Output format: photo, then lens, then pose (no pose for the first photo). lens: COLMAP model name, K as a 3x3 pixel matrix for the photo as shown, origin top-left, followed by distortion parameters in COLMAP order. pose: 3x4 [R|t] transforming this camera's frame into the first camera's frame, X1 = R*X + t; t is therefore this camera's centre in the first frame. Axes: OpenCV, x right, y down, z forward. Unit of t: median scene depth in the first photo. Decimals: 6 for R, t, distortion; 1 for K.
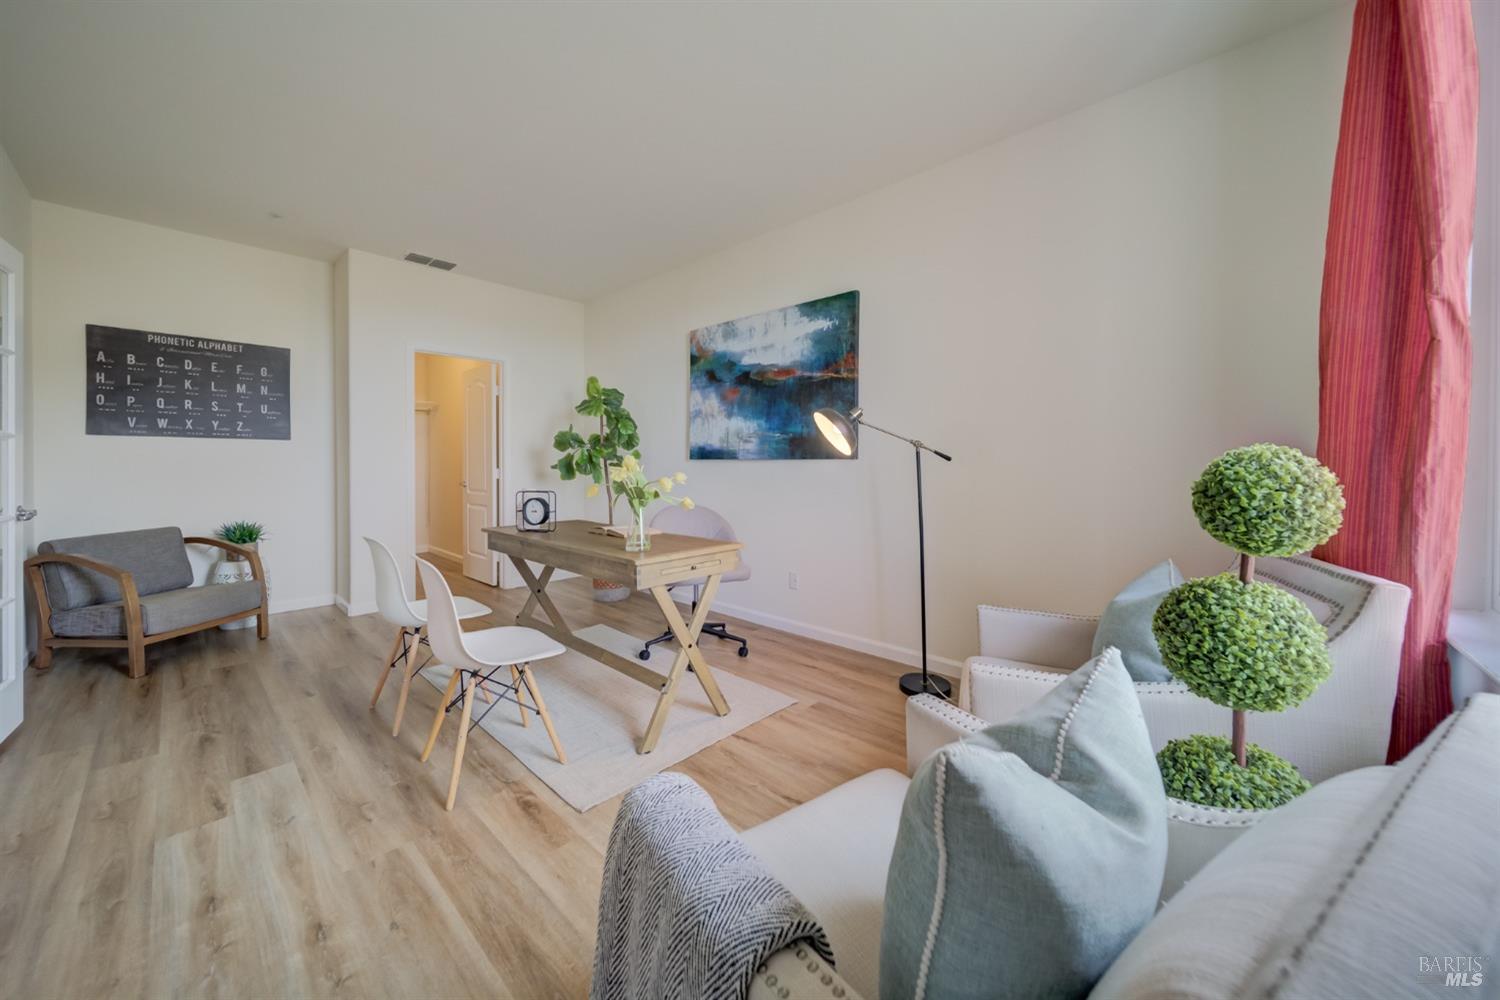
lens RADIAL K [[534.9, 0, 754.7], [0, 534.9, 475.9], [0, 0, 1]] dist [-0.000206, -0.000348]
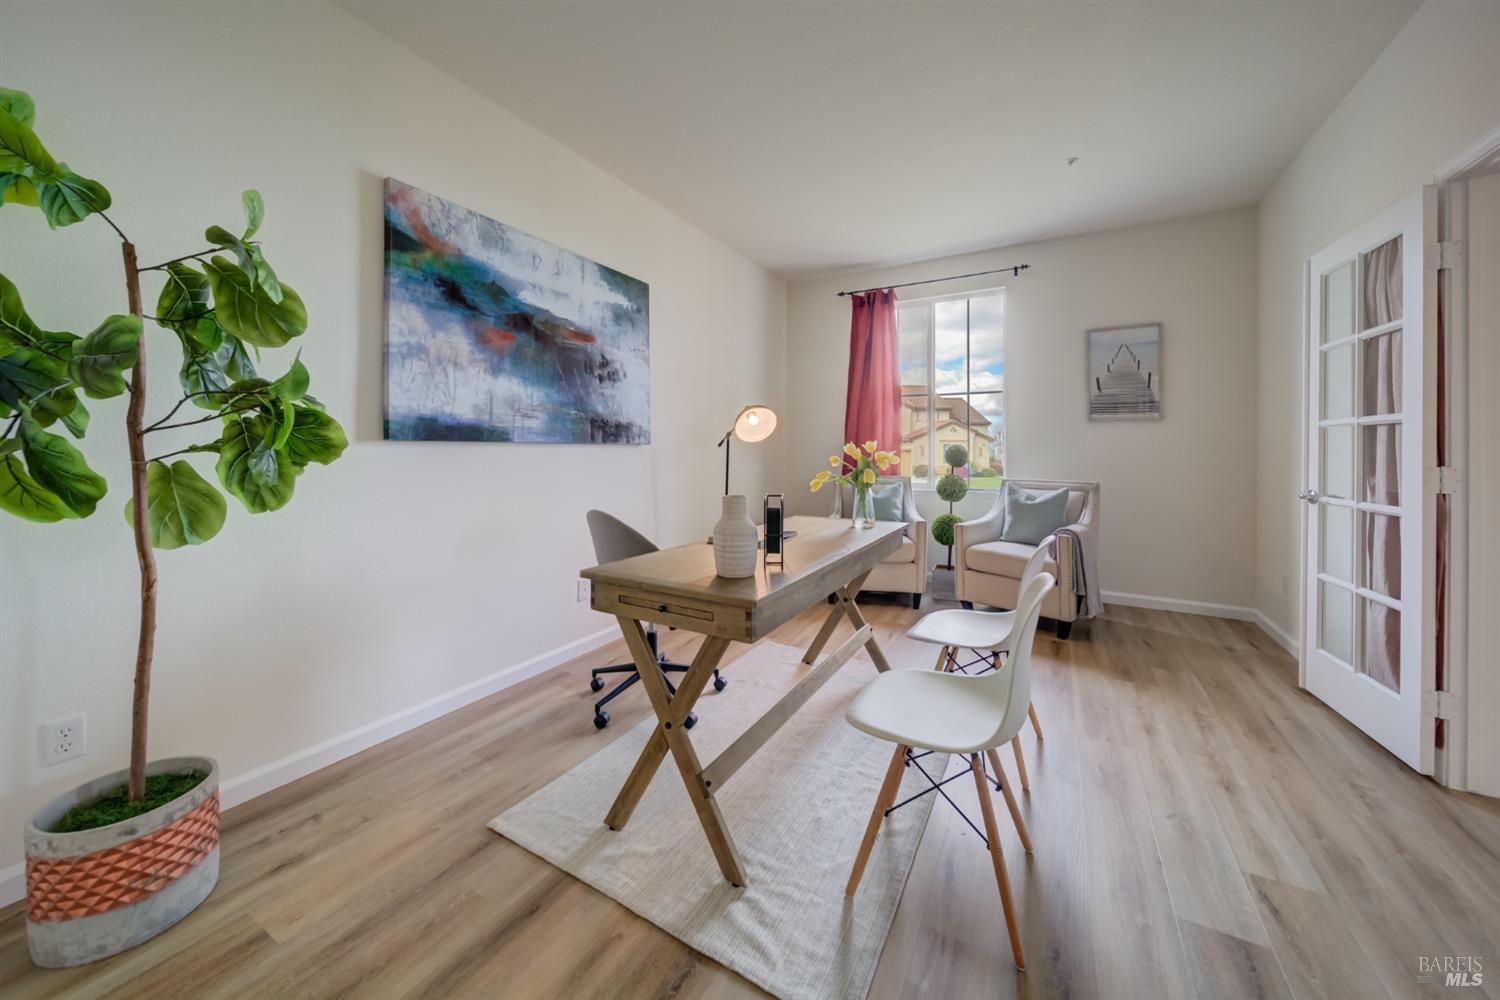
lens RADIAL K [[524.0, 0, 745.7], [0, 524.0, 460.5], [0, 0, 1]] dist [0.000284, -0.000102]
pose [[-0.210277, -0.020910, 0.977418, -0.749848], [0.022079, 0.999415, 0.026130, -0.019390], [-0.977392, 0.027075, -0.209693, 0.895690]]
